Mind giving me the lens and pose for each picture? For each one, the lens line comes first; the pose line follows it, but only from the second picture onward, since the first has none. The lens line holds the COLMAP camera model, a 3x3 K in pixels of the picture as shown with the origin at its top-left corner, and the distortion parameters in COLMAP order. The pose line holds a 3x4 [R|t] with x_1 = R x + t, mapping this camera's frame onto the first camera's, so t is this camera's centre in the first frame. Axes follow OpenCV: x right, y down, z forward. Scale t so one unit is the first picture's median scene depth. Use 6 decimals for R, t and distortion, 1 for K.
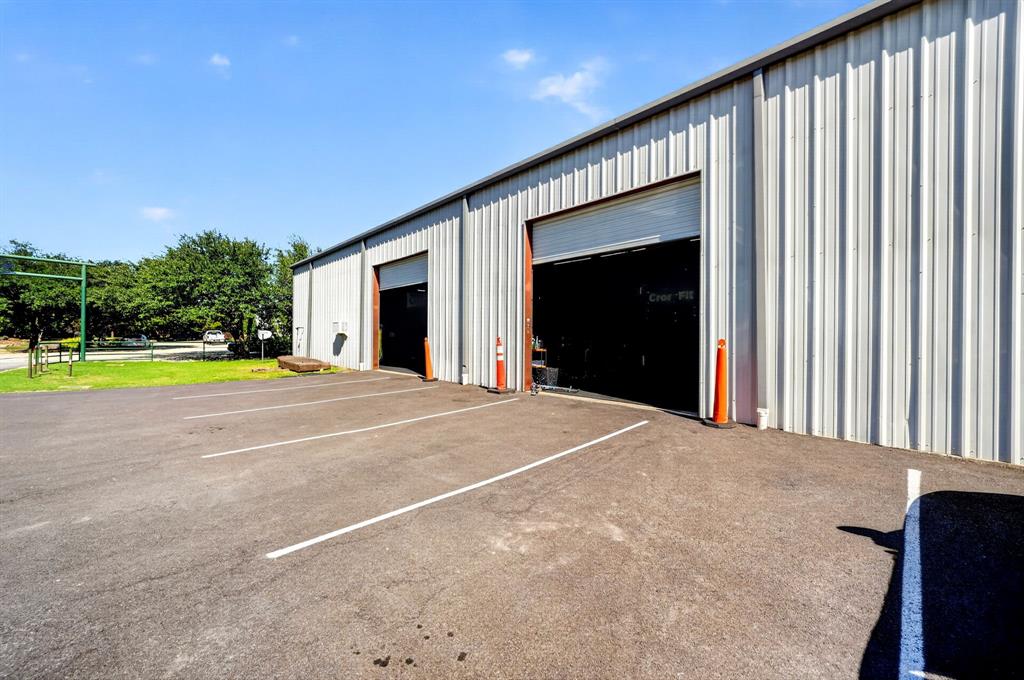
lens RADIAL K [[407.1, 0, 513.8], [0, 407.1, 336.4], [0, 0, 1]] dist [0.002099, 0.000386]
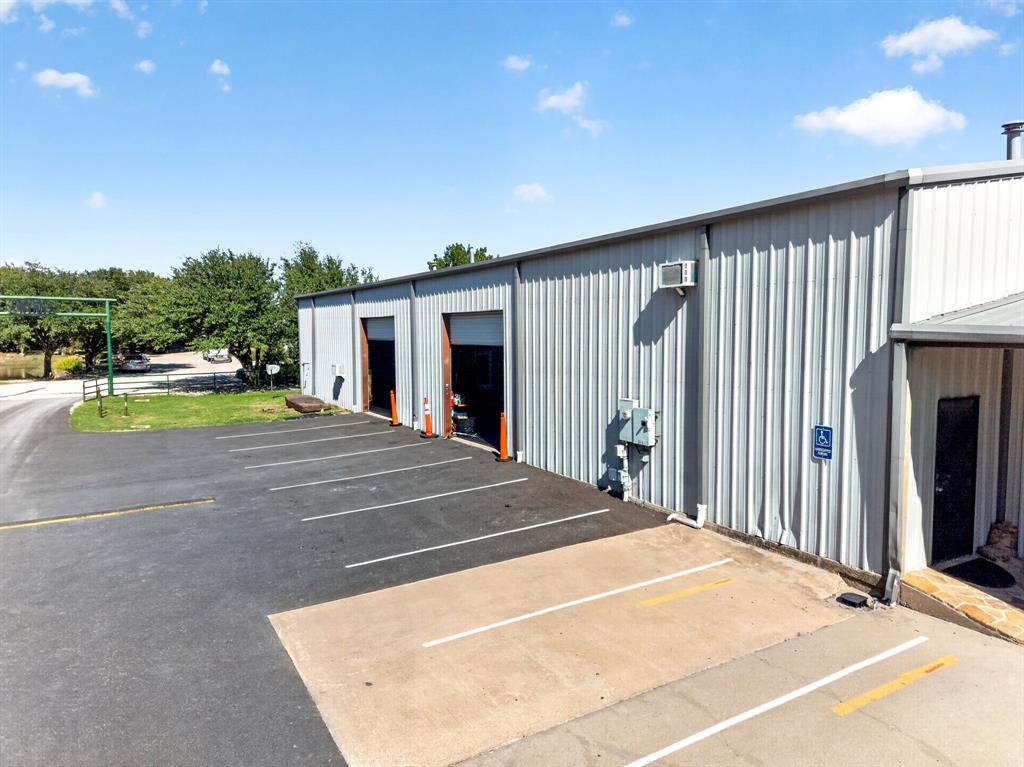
lens RADIAL K [[680.5, 0, 512.0], [0, 680.5, 383.5], [0, 0, 1]] dist [0.119377, -0.135608]
pose [[0.976176, 0.006704, -0.216876, 0.369408], [0.009144, 0.997364, 0.071987, -0.103374], [0.216787, -0.072255, 0.973541, -0.585354]]
